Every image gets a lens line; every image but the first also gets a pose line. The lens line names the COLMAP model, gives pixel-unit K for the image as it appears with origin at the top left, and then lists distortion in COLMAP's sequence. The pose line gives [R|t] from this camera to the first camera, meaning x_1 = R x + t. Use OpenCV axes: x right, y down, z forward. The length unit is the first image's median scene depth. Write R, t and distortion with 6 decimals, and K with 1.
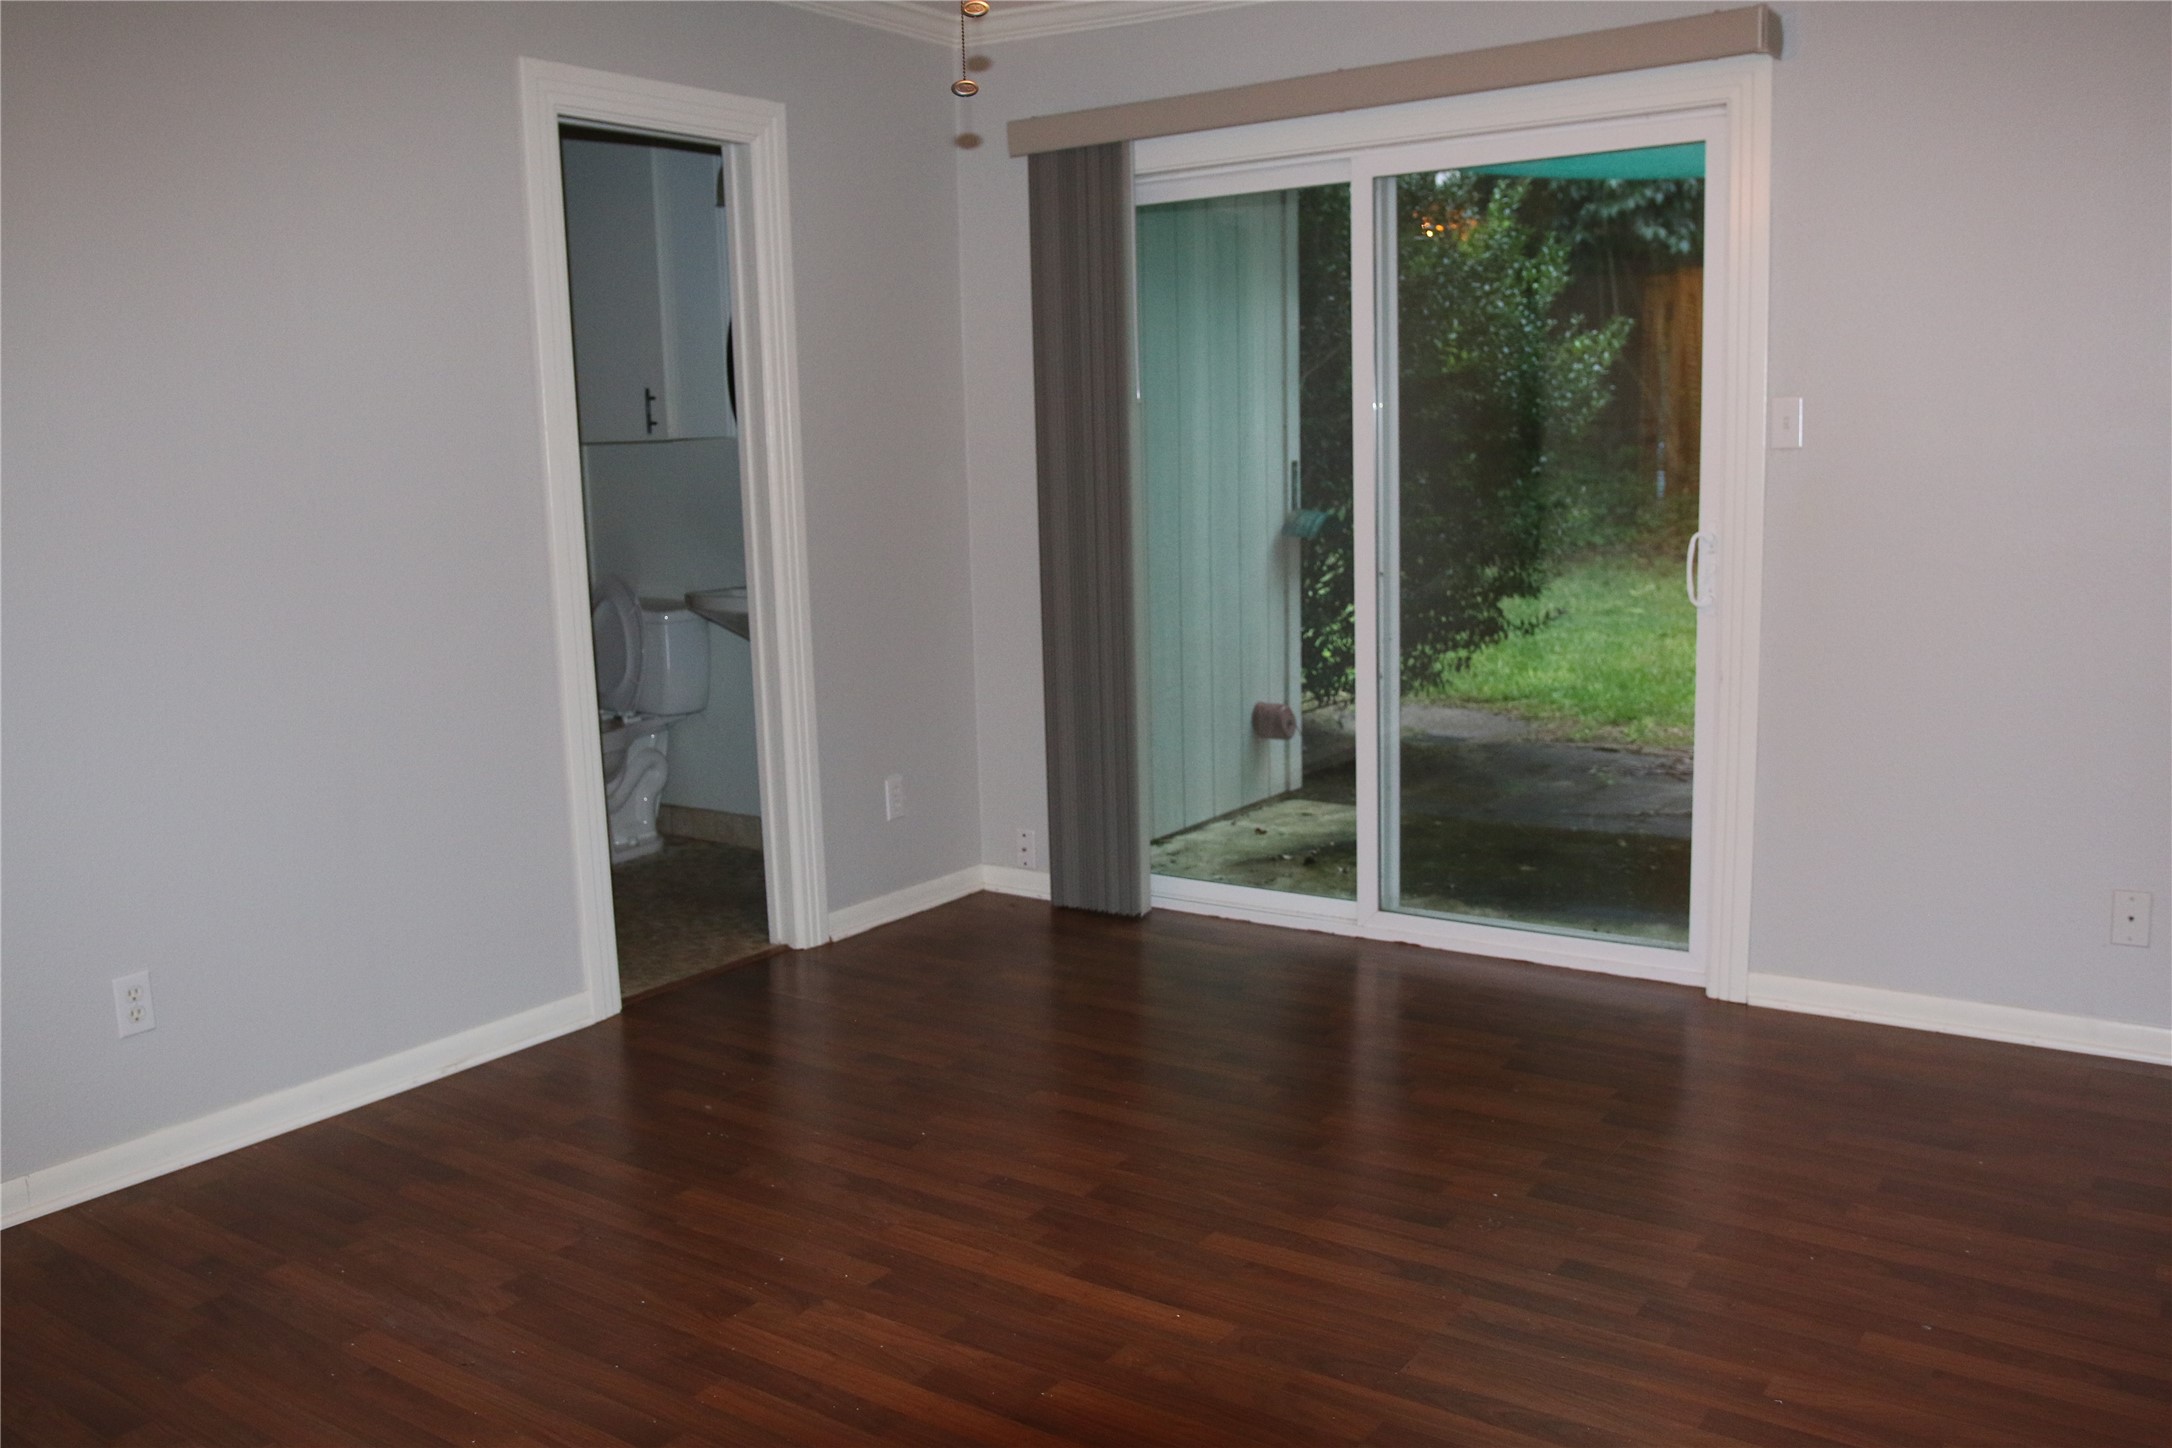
lens RADIAL K [[1807.6, 0, 1093.4], [0, 1807.6, 723.7], [0, 0, 1]] dist [-0.062948, 0.039579]
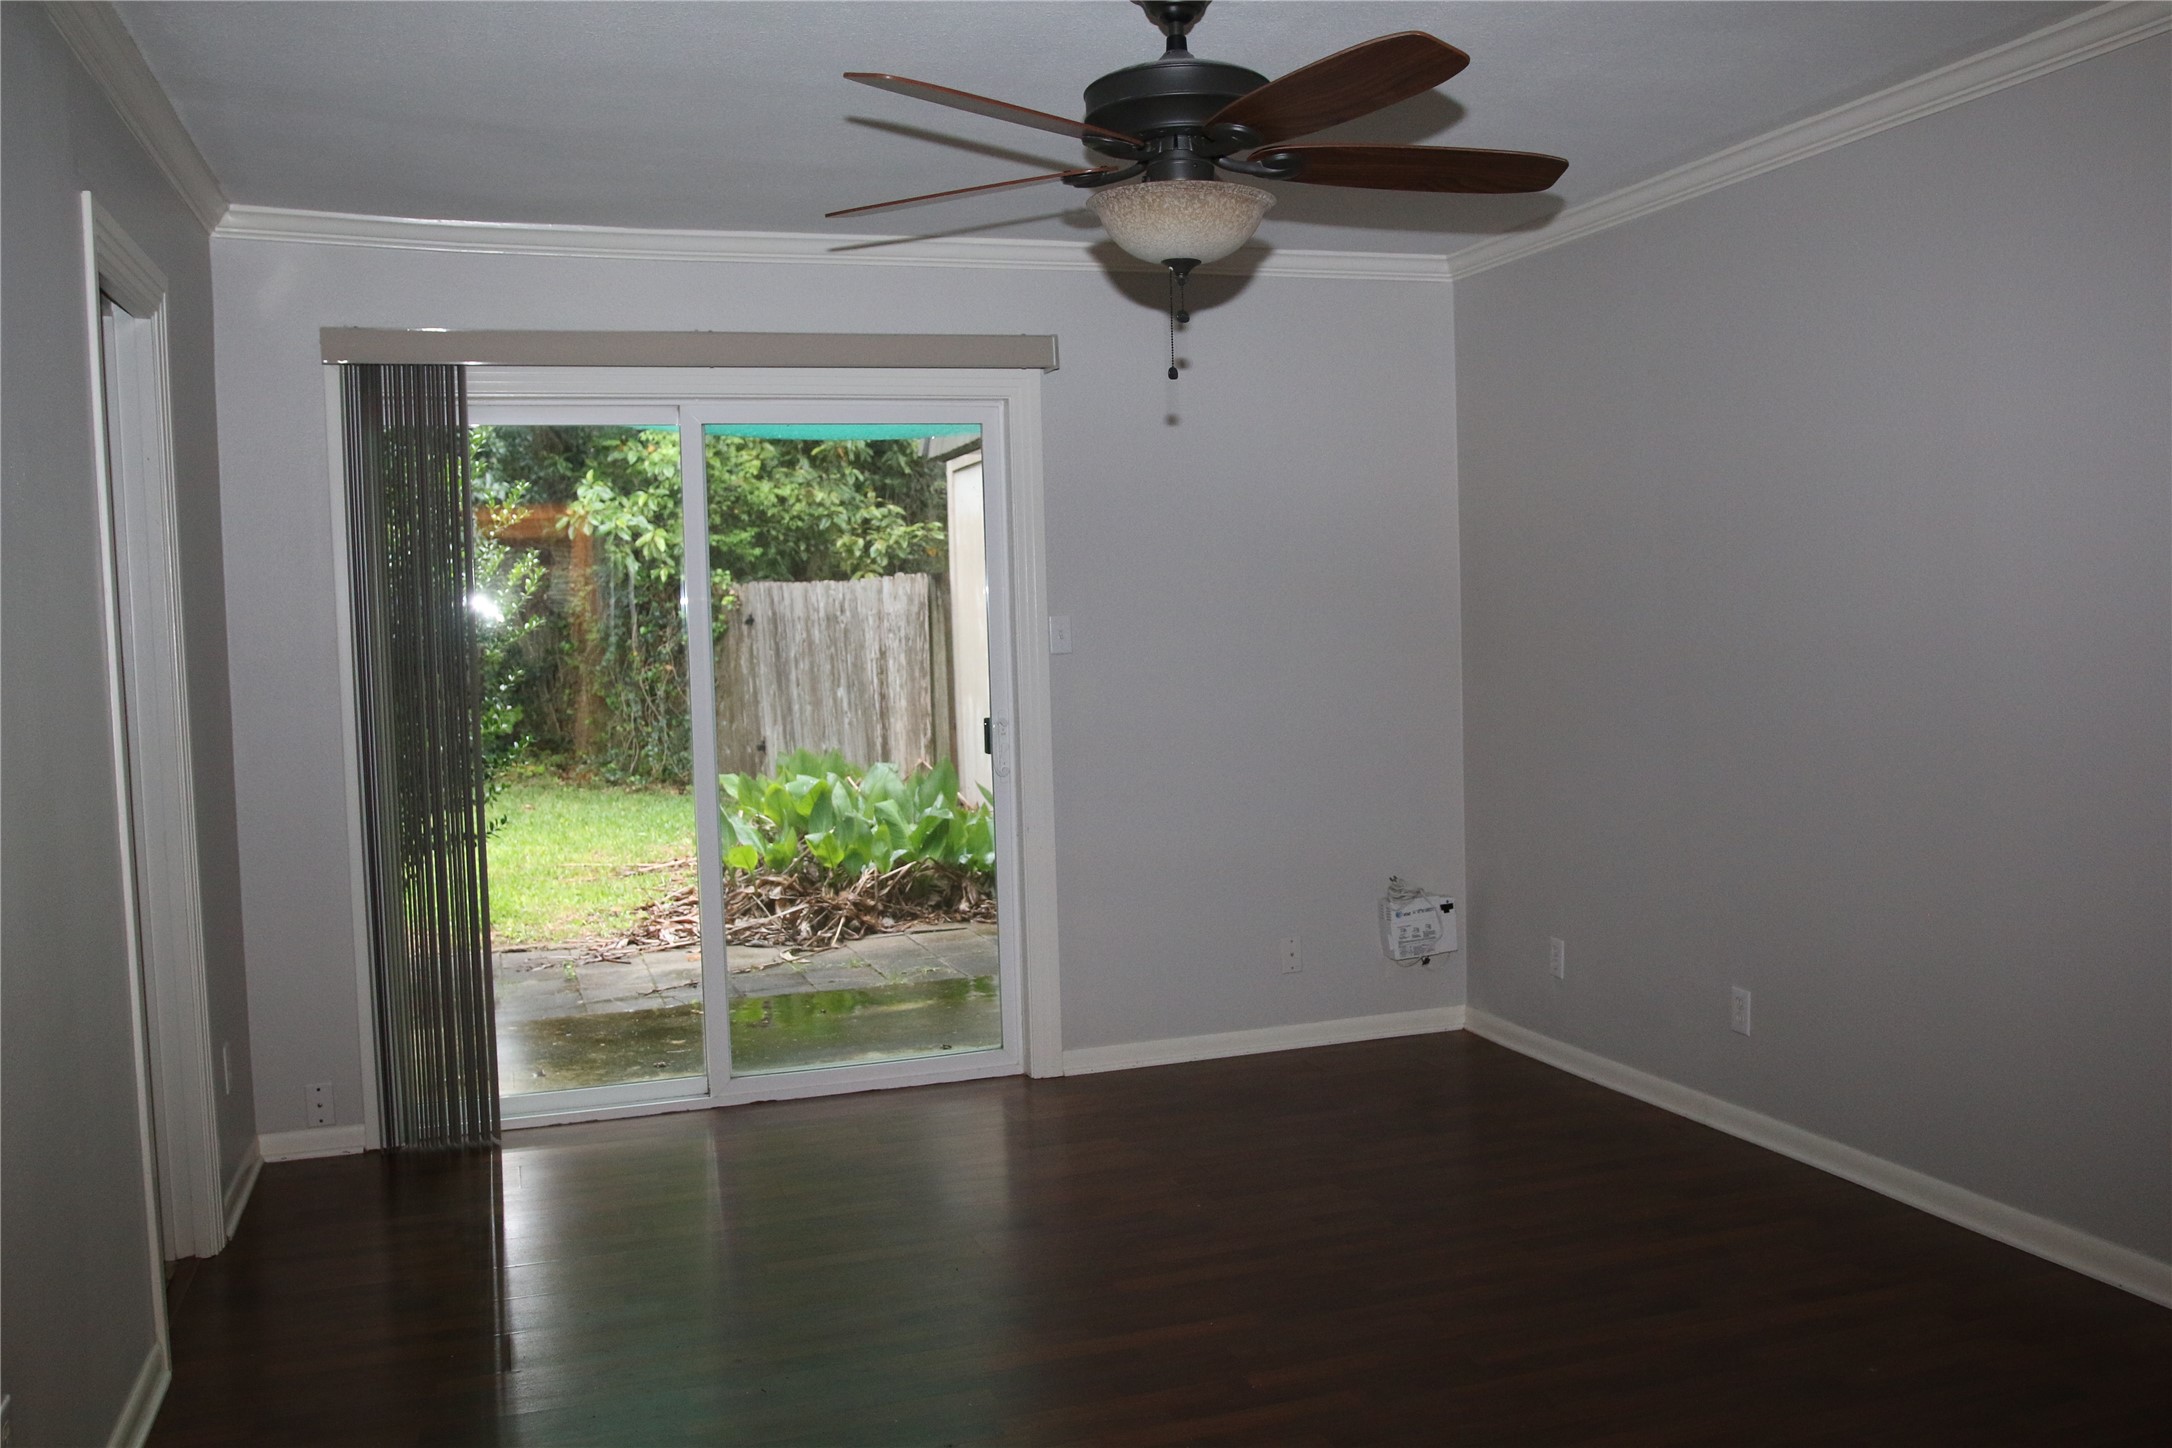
lens RADIAL K [[1807.6, 0, 1077.6], [0, 1807.6, 731.3], [0, 0, 1]] dist [-0.062948, 0.039579]
pose [[0.596579, -0.040160, 0.801549, -0.466252], [0.137353, 0.989121, -0.052672, -0.014926], [-0.790714, 0.141518, 0.595604, 0.119842]]
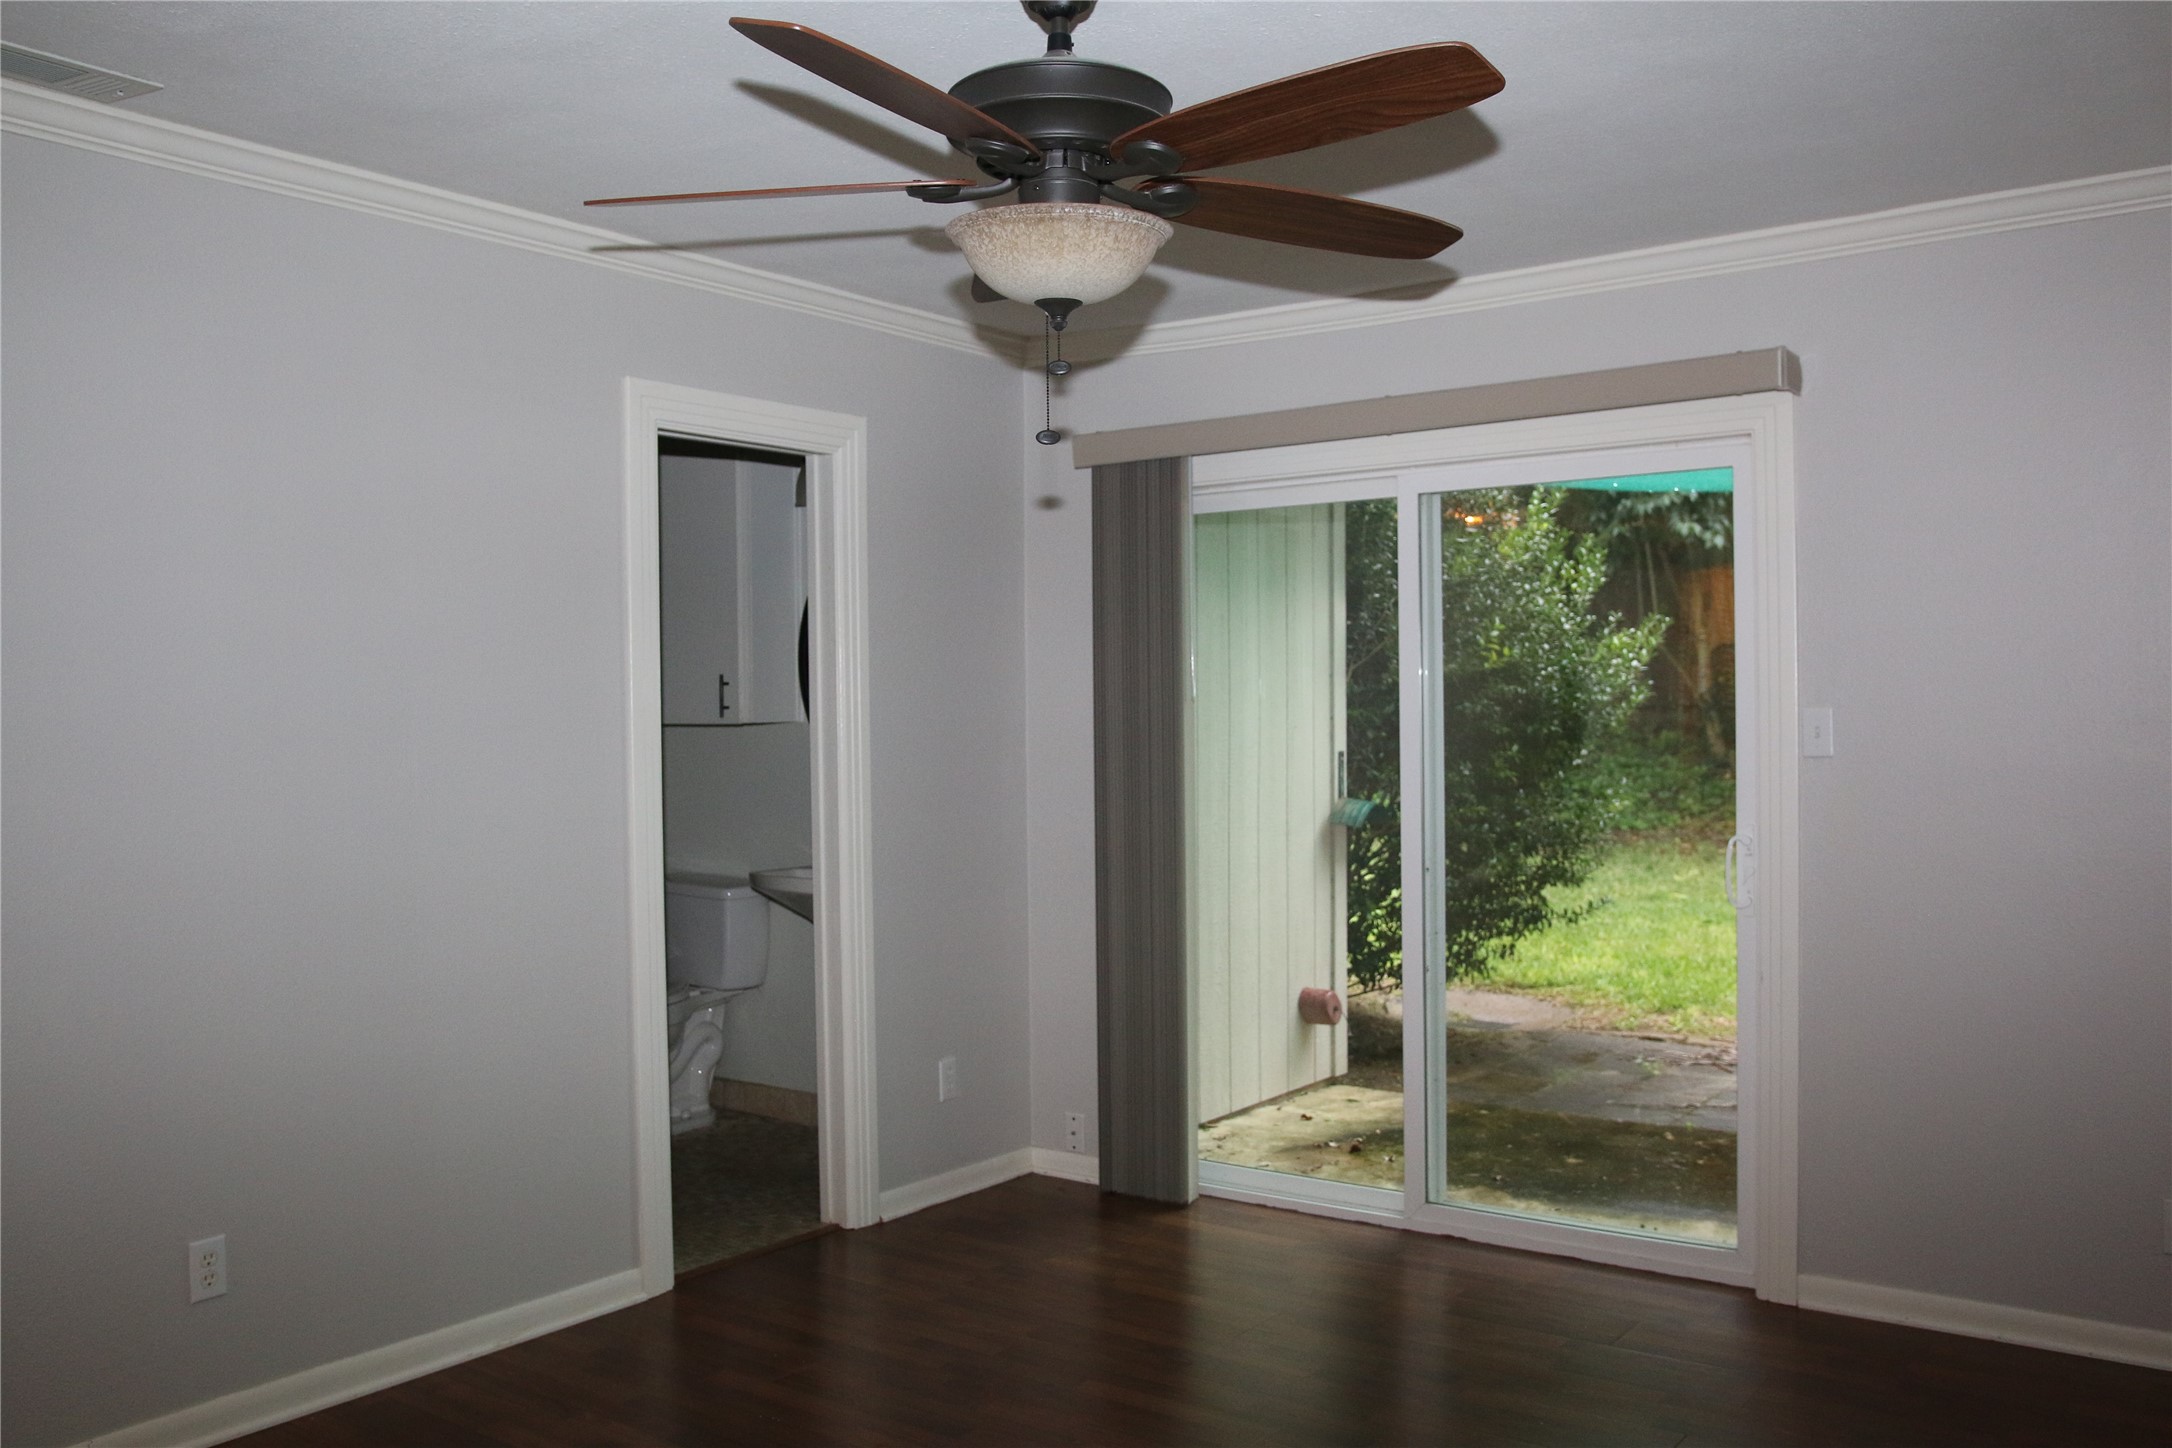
lens RADIAL K [[1807.6, 0, 1089.6], [0, 1807.6, 728.5], [0, 0, 1]] dist [-0.062948, 0.039579]
pose [[0.999516, 0.016640, -0.026294, -0.005706], [-0.020288, 0.989194, -0.145203, -0.006991], [0.023593, 0.145666, 0.989052, -0.026838]]
